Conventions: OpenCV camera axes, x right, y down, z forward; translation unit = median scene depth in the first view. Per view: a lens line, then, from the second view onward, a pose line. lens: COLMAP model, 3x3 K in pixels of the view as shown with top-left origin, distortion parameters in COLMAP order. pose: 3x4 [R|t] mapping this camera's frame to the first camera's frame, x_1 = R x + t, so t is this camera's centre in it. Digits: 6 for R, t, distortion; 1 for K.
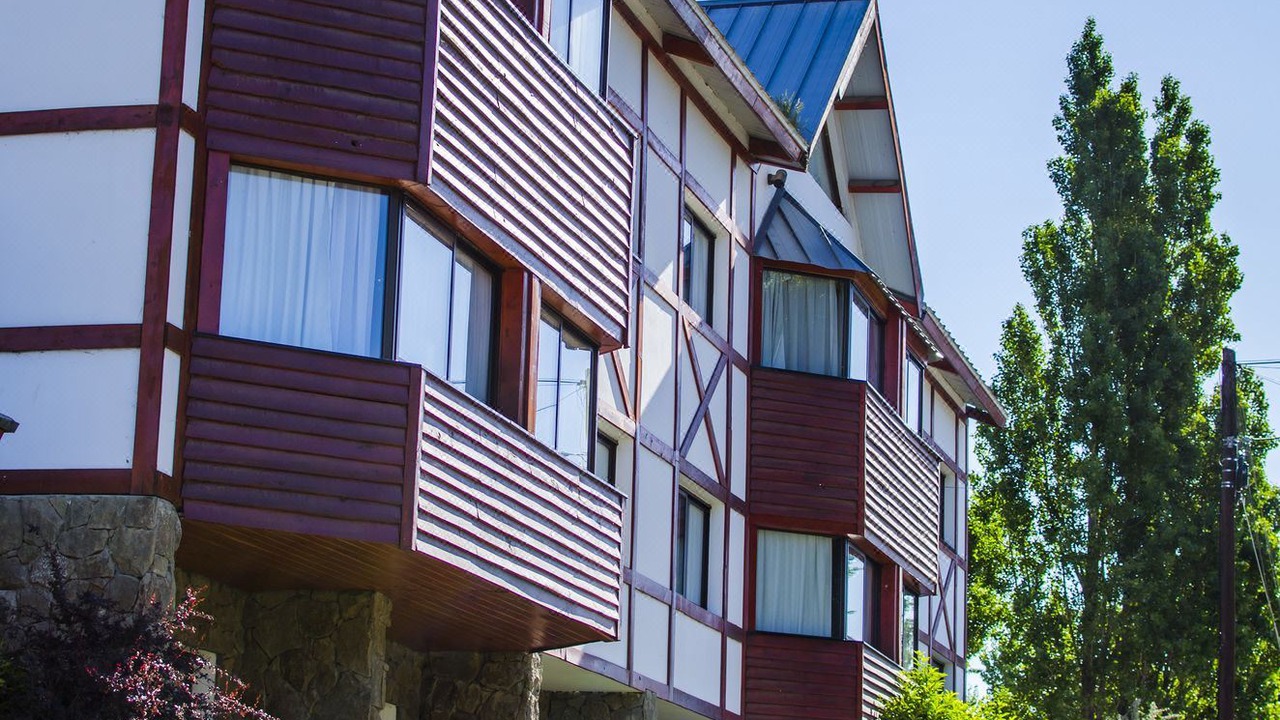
lens RADIAL K [[2947.7, 0, 640.0], [0, 2947.7, 360.0], [0, 0, 1]] dist [-0.111760, -0.293146]
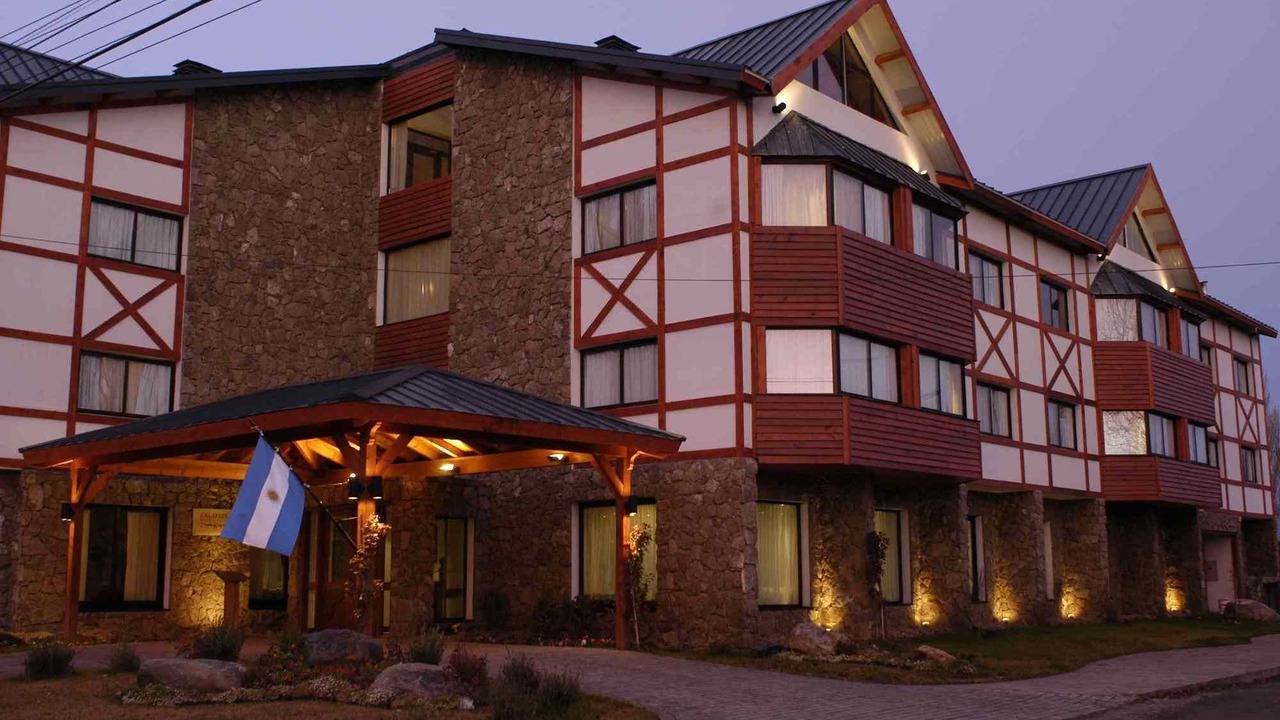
lens RADIAL K [[1307.6, 0, 640.0], [0, 1307.6, 360.0], [0, 0, 1]] dist [-0.052381, 0.017531]
pose [[0.898574, -0.111918, -0.424310, 0.248840], [0.125949, 0.992024, 0.005064, -0.056206], [0.420359, -0.057992, 0.905503, -0.134850]]
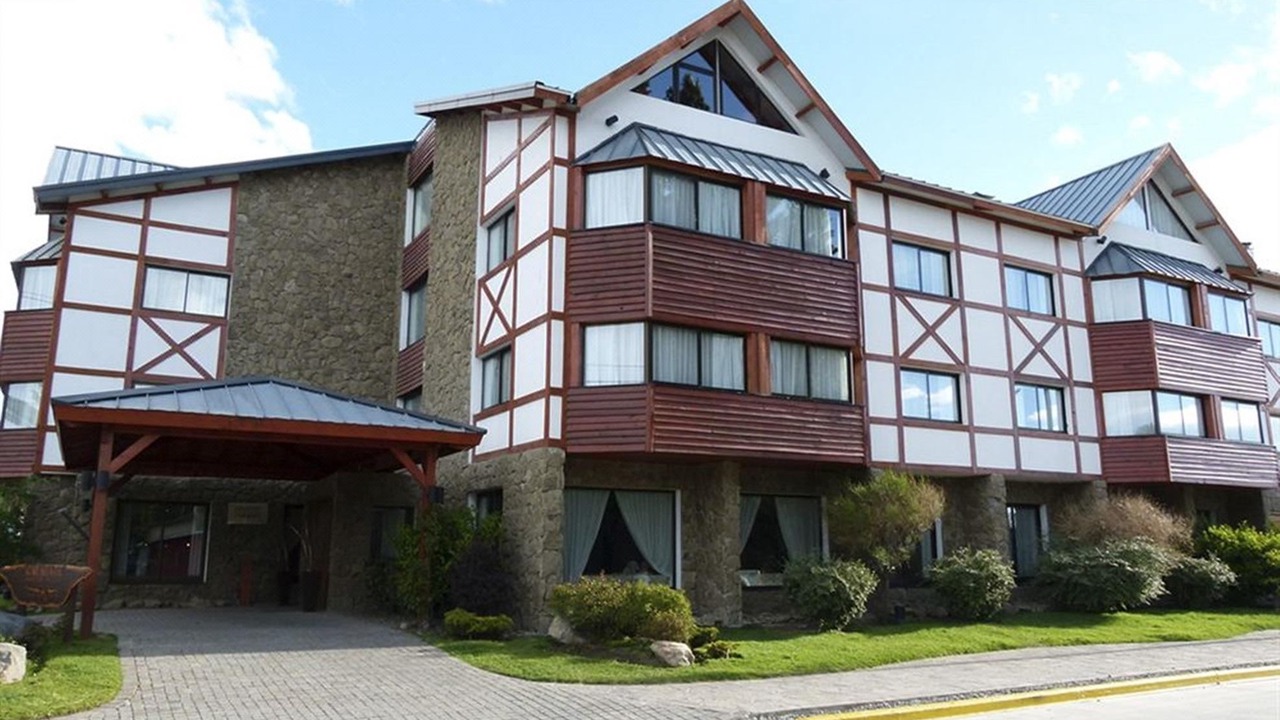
lens RADIAL K [[947.8, 0, 640.0], [0, 947.8, 360.0], [0, 0, 1]] dist [-0.015364, -0.003740]
pose [[0.702849, -0.175166, -0.689435, 0.497147], [0.171531, 0.982341, -0.074718, 0.041559], [0.690348, -0.065744, 0.720484, 0.350468]]
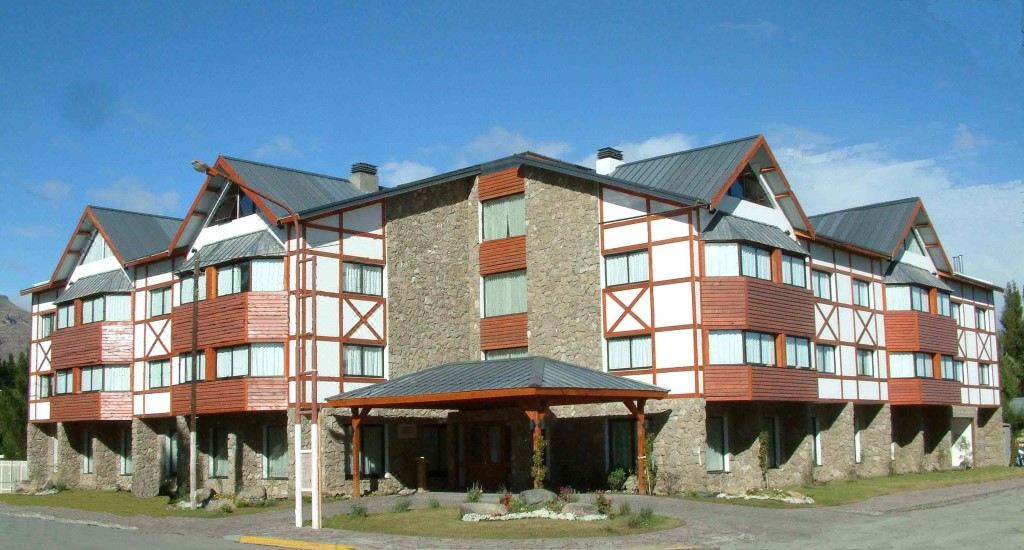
lens RADIAL K [[1080.2, 0, 512.2], [0, 1080.2, 333.8], [0, 0, 1]] dist [-0.131196, 0.012859]
pose [[0.885283, -0.096791, -0.454868, 0.401382], [0.144276, 0.987004, 0.070772, -0.235730], [0.442107, -0.128280, 0.887742, -0.822002]]
